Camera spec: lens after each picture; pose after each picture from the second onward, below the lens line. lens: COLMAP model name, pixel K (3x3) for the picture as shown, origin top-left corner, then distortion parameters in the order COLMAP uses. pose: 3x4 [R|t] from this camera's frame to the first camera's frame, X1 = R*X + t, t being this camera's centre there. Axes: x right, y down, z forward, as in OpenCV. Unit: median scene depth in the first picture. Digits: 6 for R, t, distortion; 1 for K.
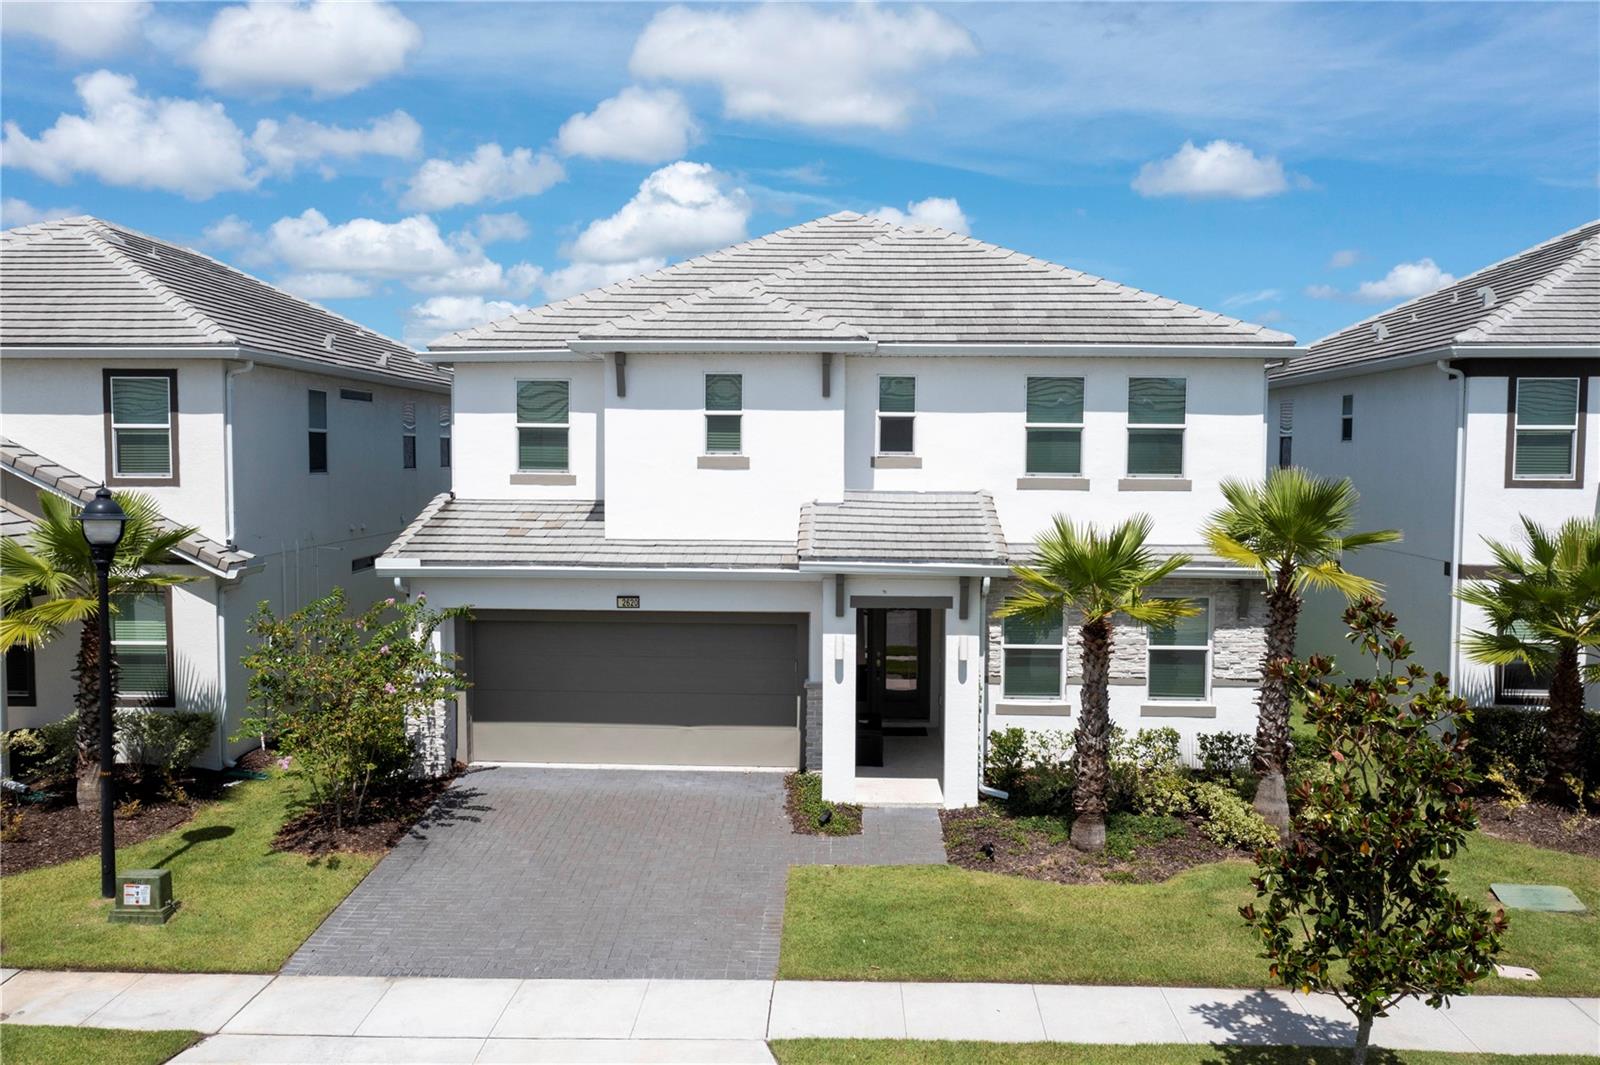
lens RADIAL K [[1261.4, 0, 792.2], [0, 1261.4, 544.6], [0, 0, 1]] dist [-0.006549, 0.003916]
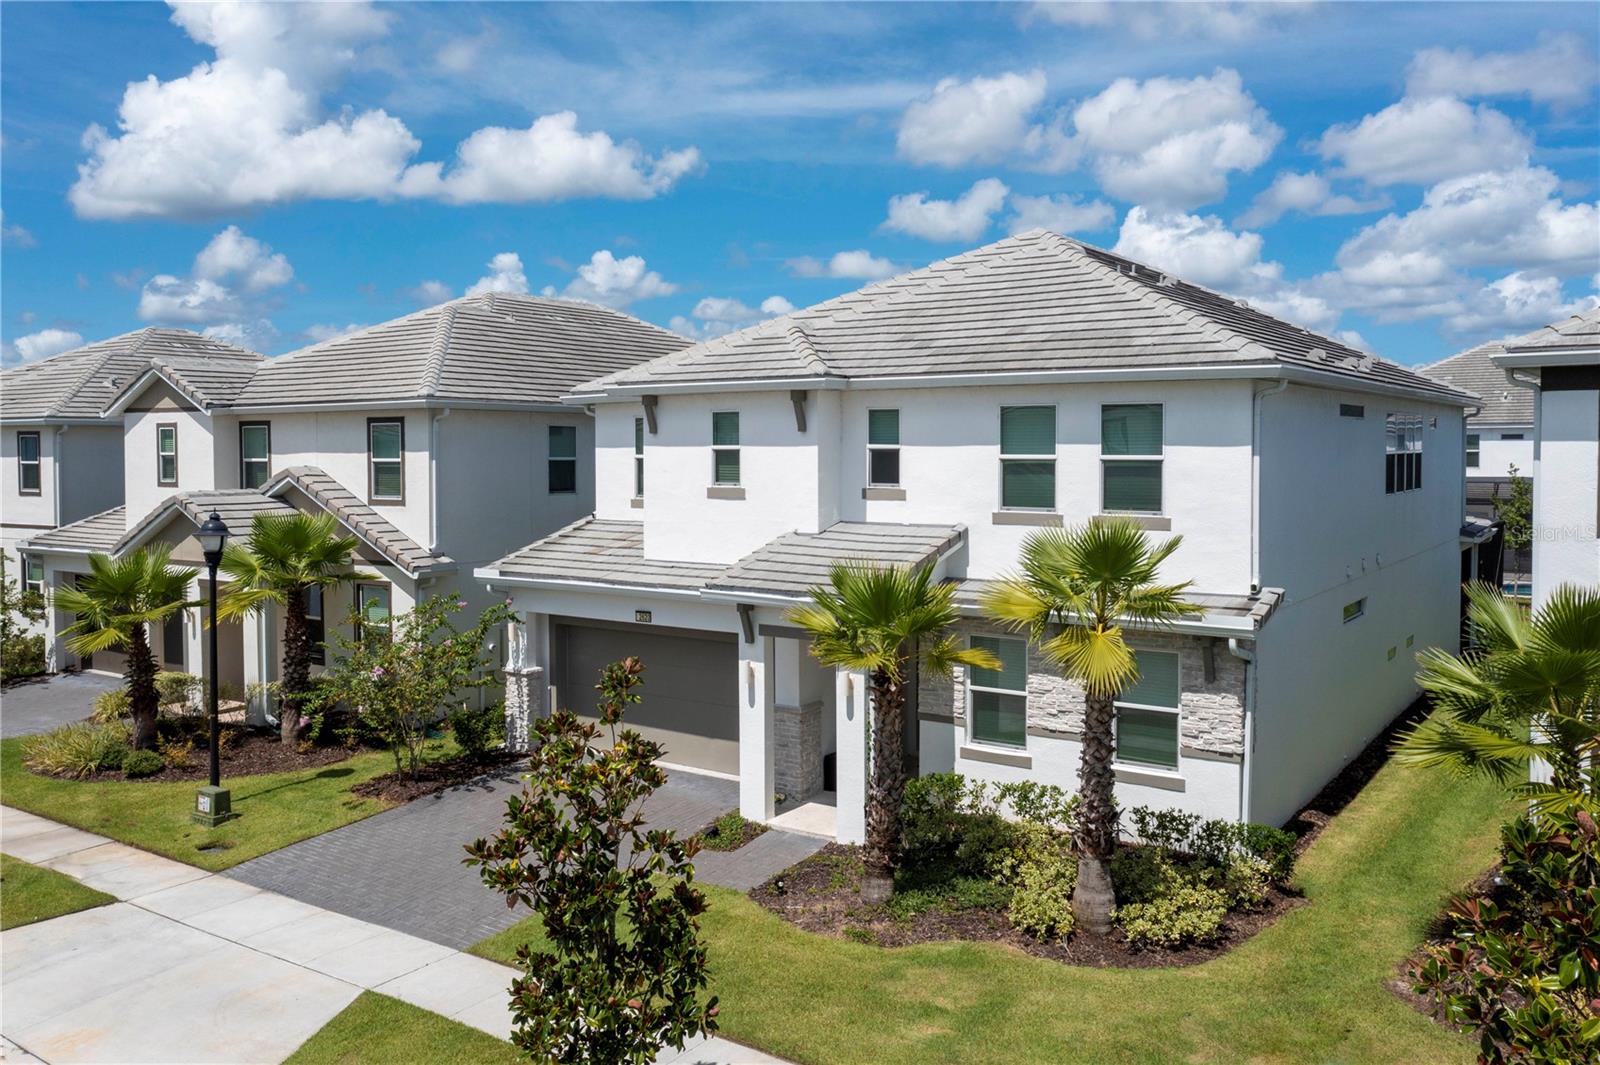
lens RADIAL K [[1261.4, 0, 801.7], [0, 1261.4, 519.9], [0, 0, 1]] dist [-0.006549, 0.003916]
pose [[0.846002, 0.022382, -0.532710, 0.576974], [-0.034033, 0.999348, -0.012060, -0.031519], [0.532092, 0.028332, 0.846212, 0.119518]]
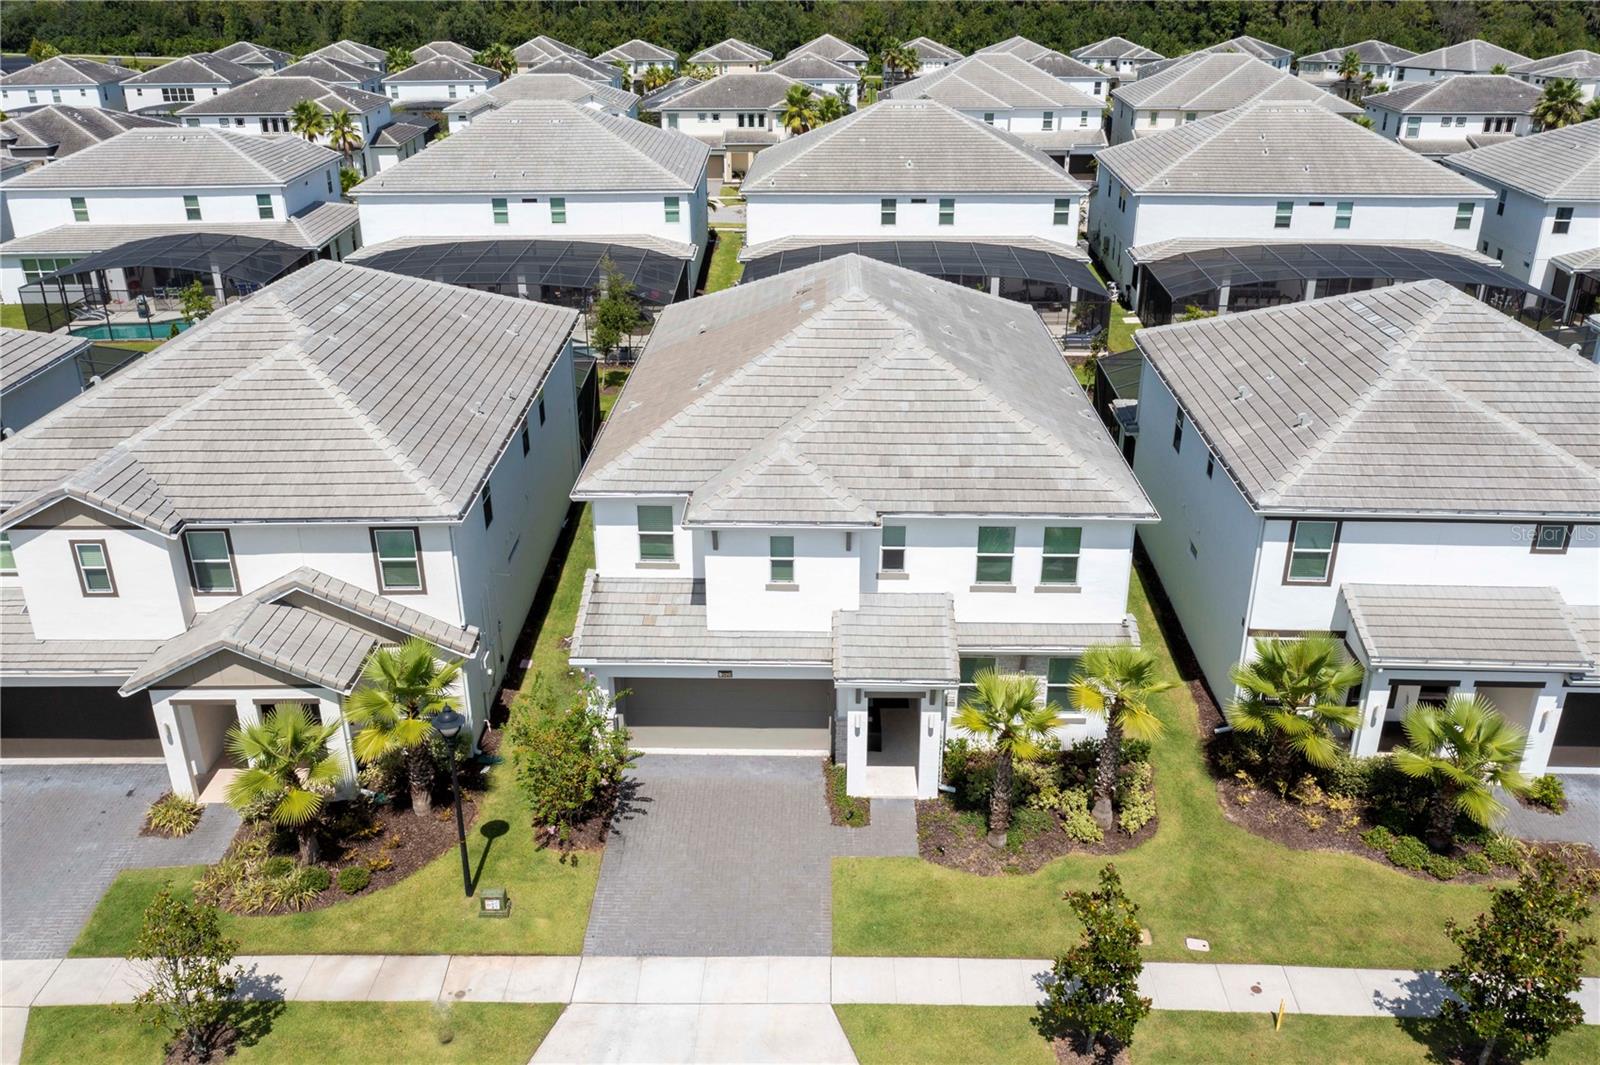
lens RADIAL K [[1261.4, 0, 792.5], [0, 1261.4, 541.3], [0, 0, 1]] dist [-0.006549, 0.003916]
pose [[0.999782, -0.016715, 0.012506, -0.060481], [0.011348, 0.937991, 0.346474, -0.659750], [-0.017522, -0.346257, 0.937976, -0.446523]]
